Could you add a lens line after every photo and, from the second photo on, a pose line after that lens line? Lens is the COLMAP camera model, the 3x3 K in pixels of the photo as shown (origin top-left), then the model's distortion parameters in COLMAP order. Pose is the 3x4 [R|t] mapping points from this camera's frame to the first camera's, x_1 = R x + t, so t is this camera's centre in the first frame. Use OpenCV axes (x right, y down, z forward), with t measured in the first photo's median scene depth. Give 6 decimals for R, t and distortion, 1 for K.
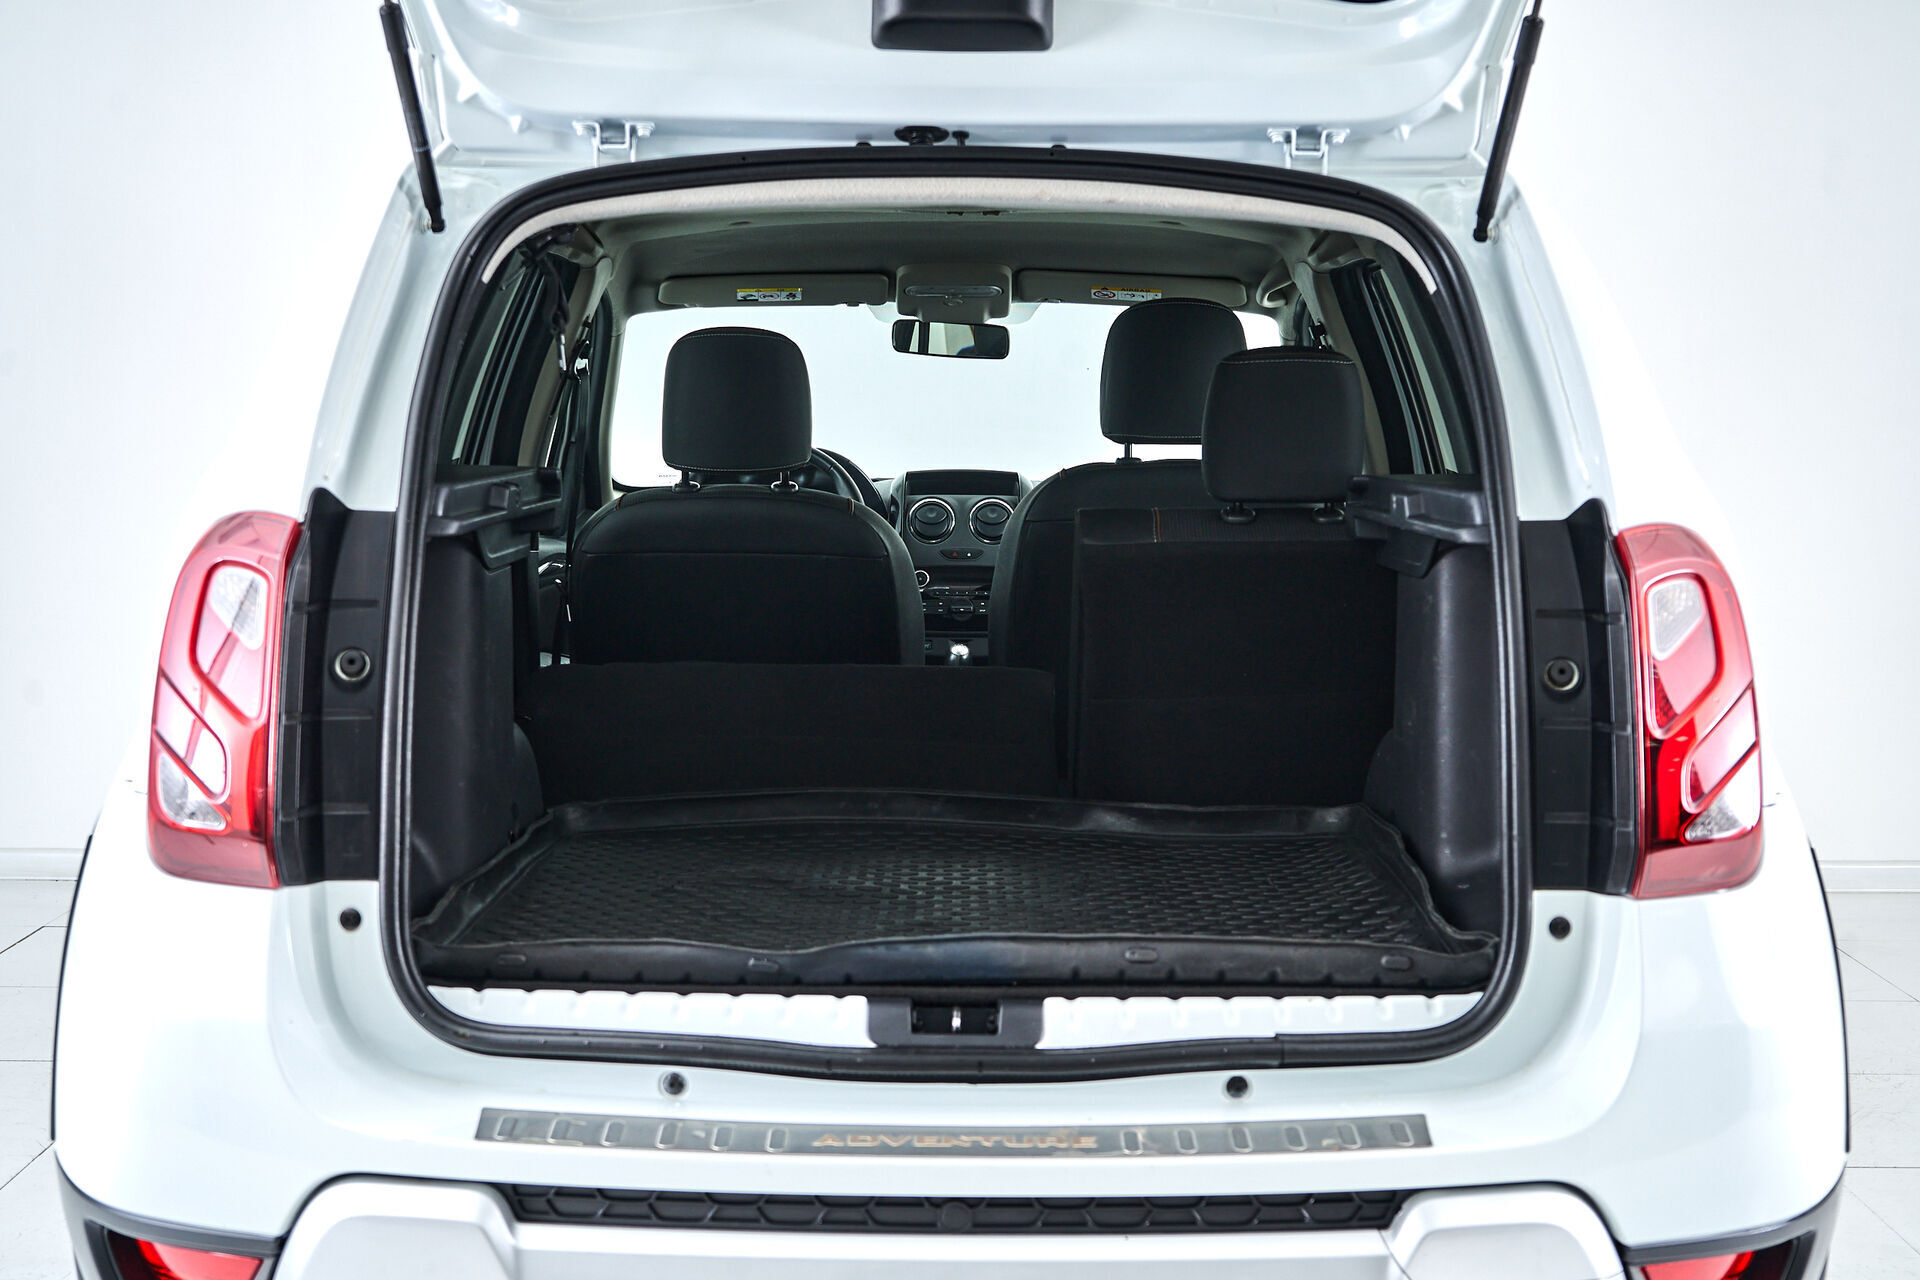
lens RADIAL K [[2637.9, 0, 956.5], [0, 2637.9, 638.6], [0, 0, 1]] dist [0.010175, 0.000000]
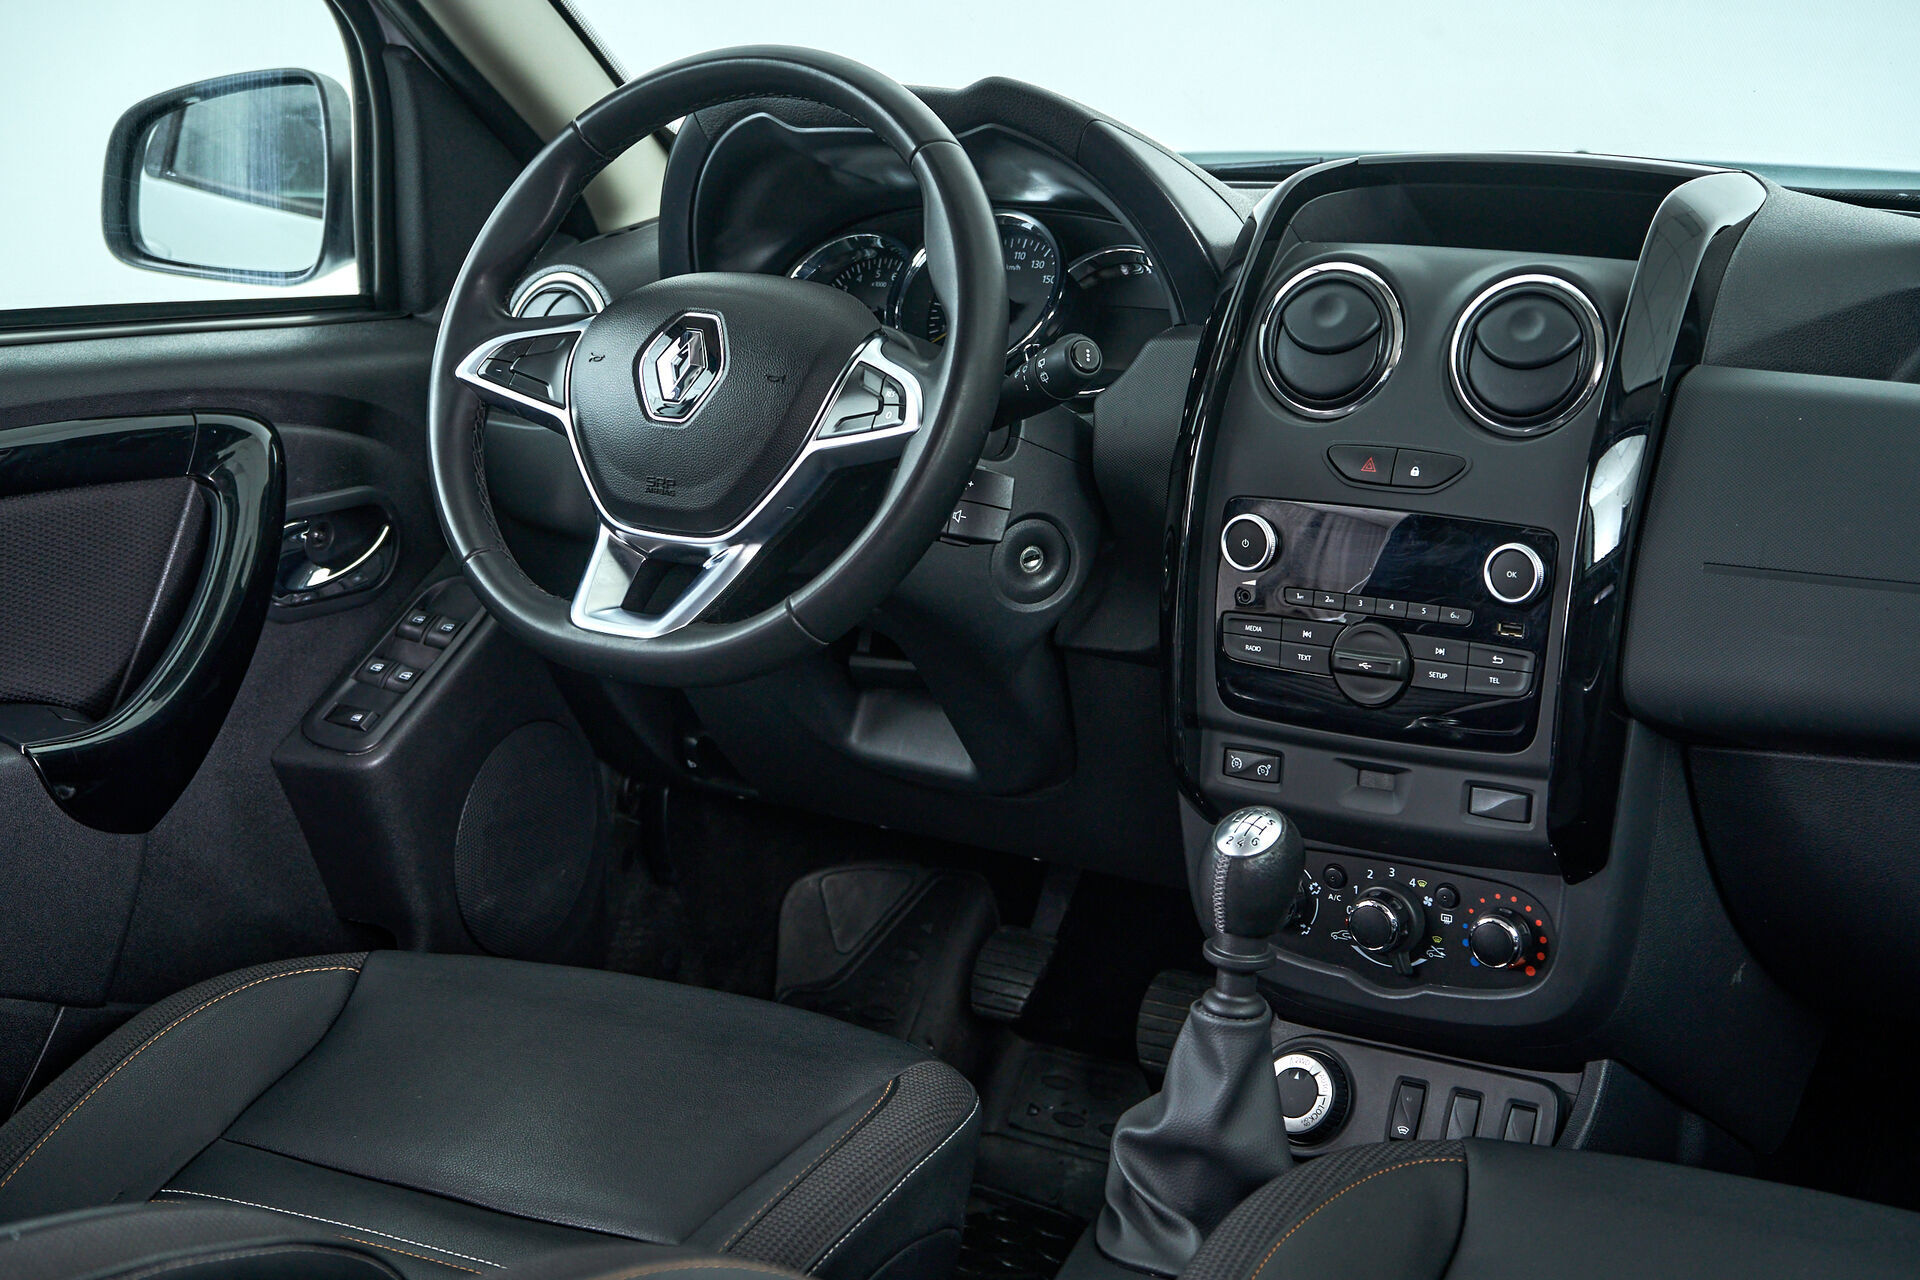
lens RADIAL K [[3262.0, 0, 968.6], [0, 3262.0, 628.6], [0, 0, 1]] dist [-0.019491, 0.000000]
pose [[0.840293, 0.110800, -0.530689, 0.162945], [-0.039714, 0.988843, 0.143572, -0.067958], [0.540675, -0.099567, 0.835318, 0.728923]]
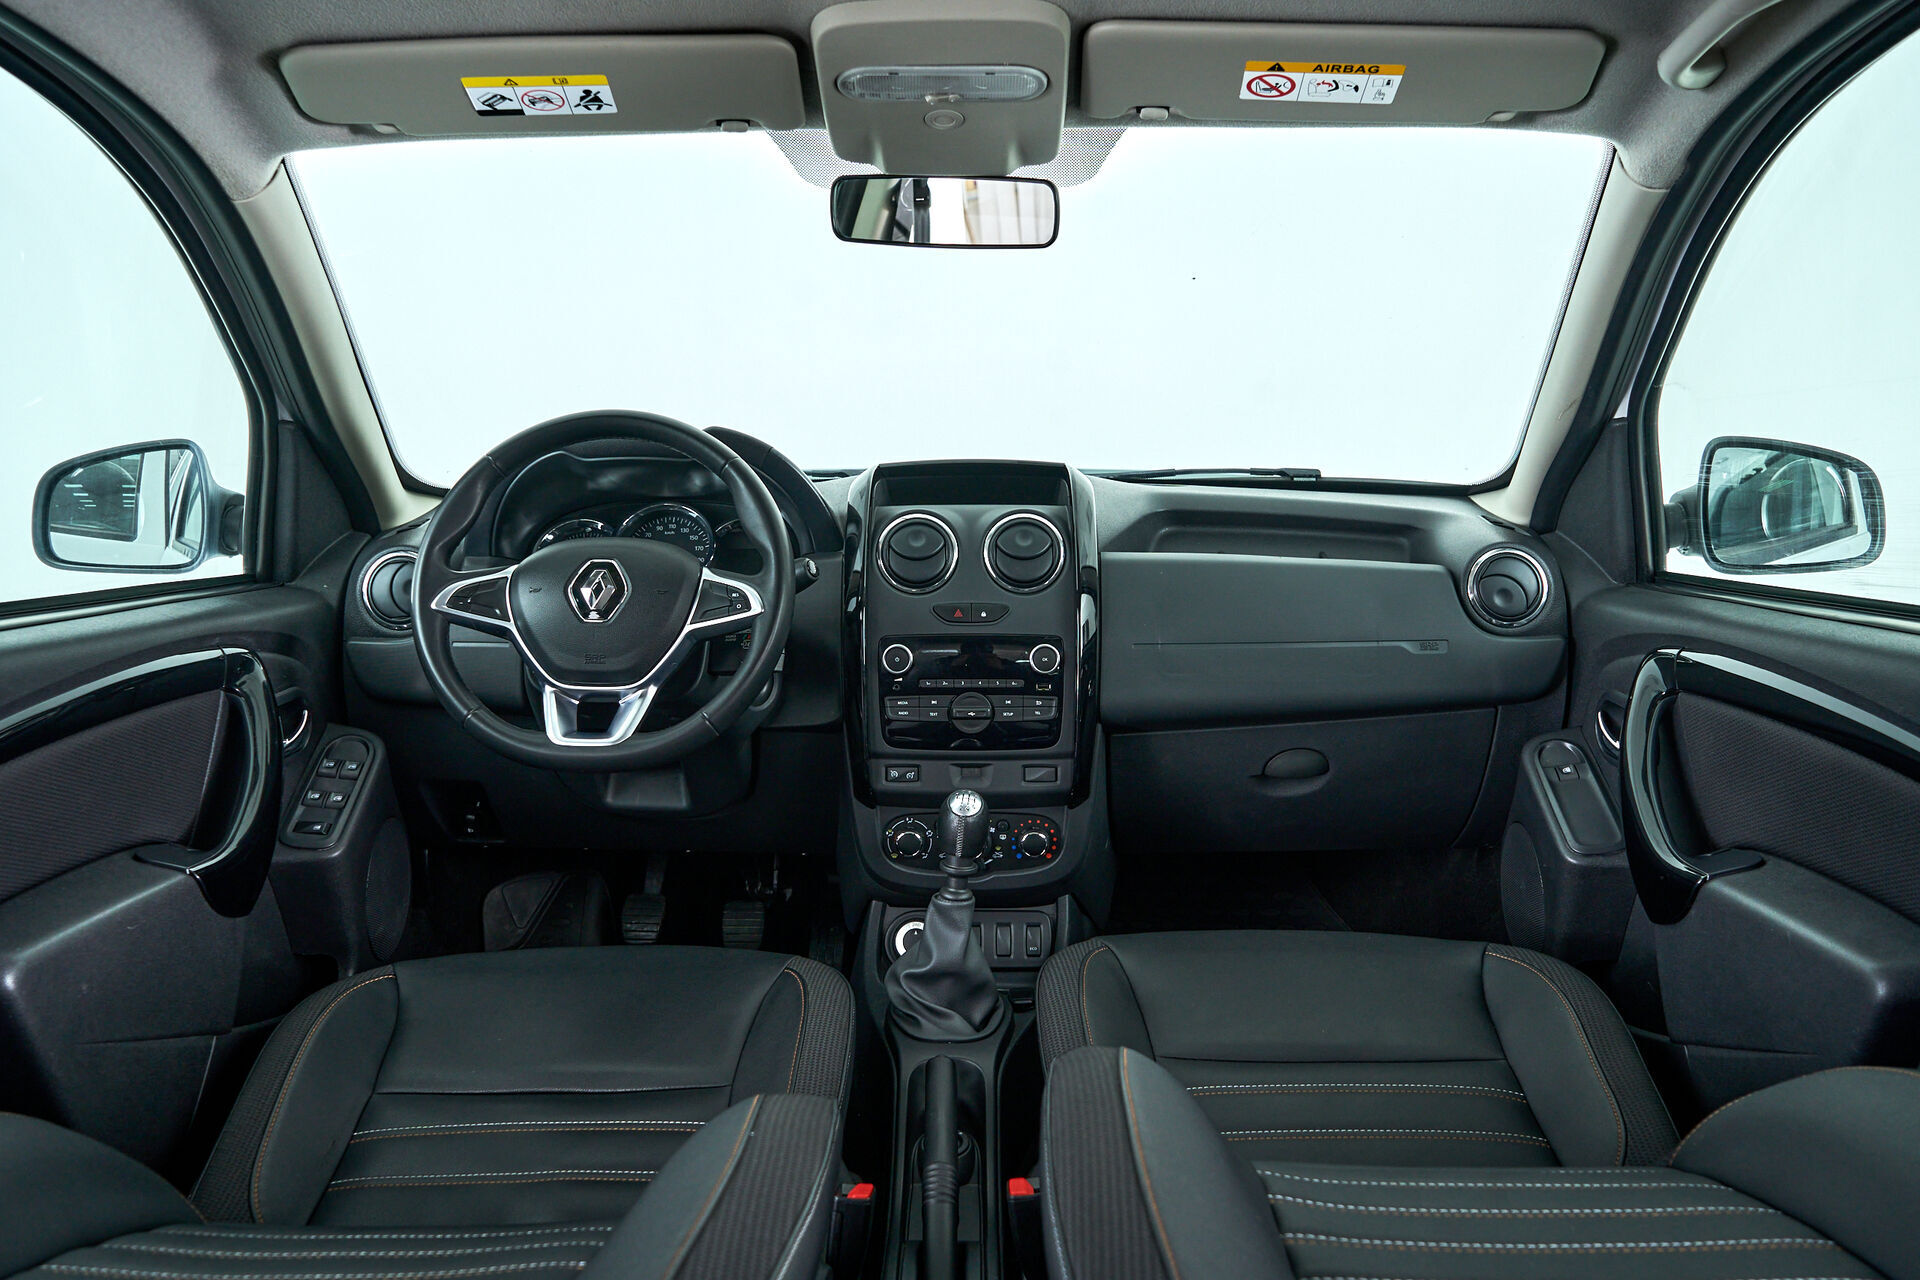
lens RADIAL K [[1560.1, 0, 952.2], [0, 1560.1, 636.1], [0, 0, 1]] dist [0.008586, -0.011492]
pose [[0.999666, -0.007002, -0.024870, 0.006822], [0.008830, 0.997208, 0.074156, -0.055629], [0.024282, -0.074351, 0.996936, 0.714246]]
